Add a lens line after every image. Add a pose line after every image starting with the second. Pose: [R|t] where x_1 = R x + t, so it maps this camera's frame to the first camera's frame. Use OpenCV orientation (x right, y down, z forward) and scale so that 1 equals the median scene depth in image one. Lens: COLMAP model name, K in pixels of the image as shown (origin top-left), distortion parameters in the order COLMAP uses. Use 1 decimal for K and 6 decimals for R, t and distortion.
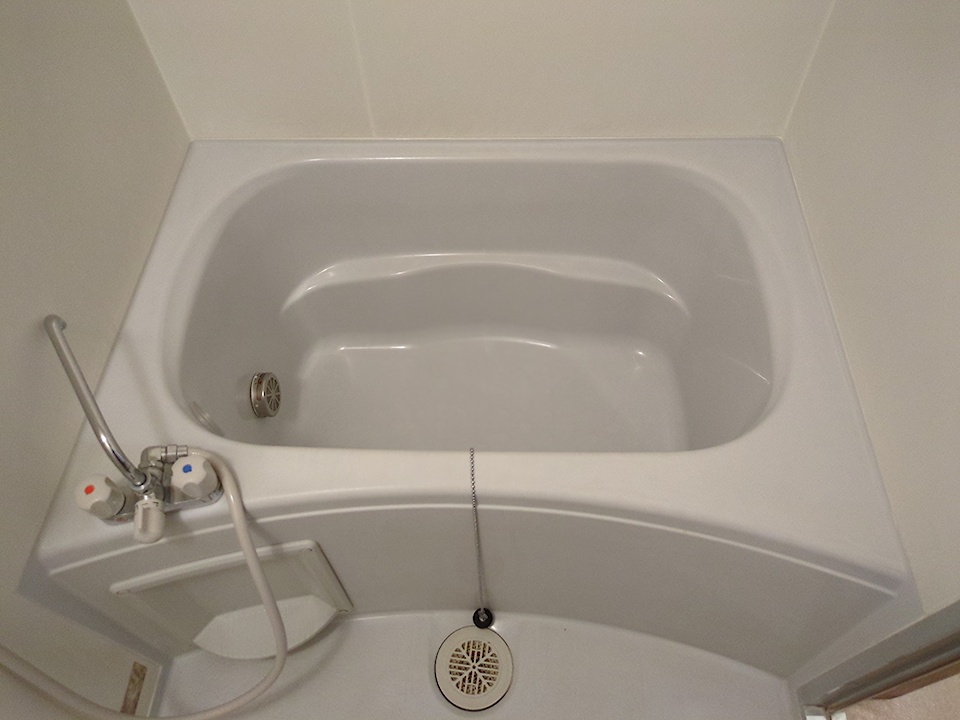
lens RADIAL K [[720.2, 0, 483.8], [0, 720.2, 360.8], [0, 0, 1]] dist [0.031128, -0.006943]
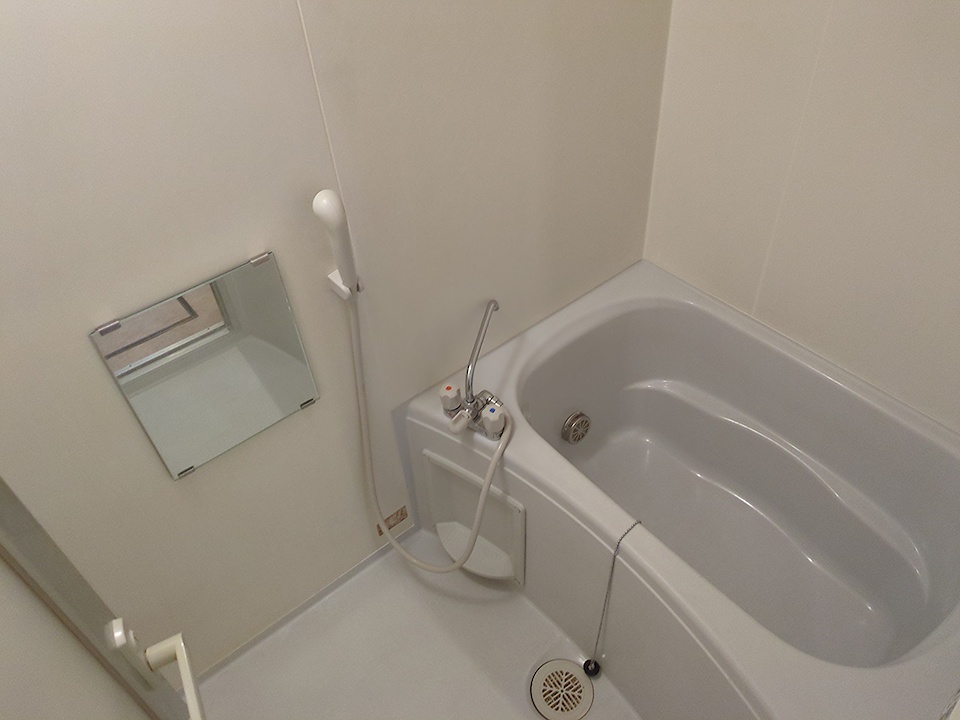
lens RADIAL K [[720.2, 0, 480.1], [0, 720.2, 359.7], [0, 0, 1]] dist [0.031128, -0.006943]
pose [[0.655370, 0.520554, -0.547279, 0.359935], [-0.606710, 0.794392, 0.029062, 0.020408], [0.449882, 0.312993, 0.836446, -0.378560]]
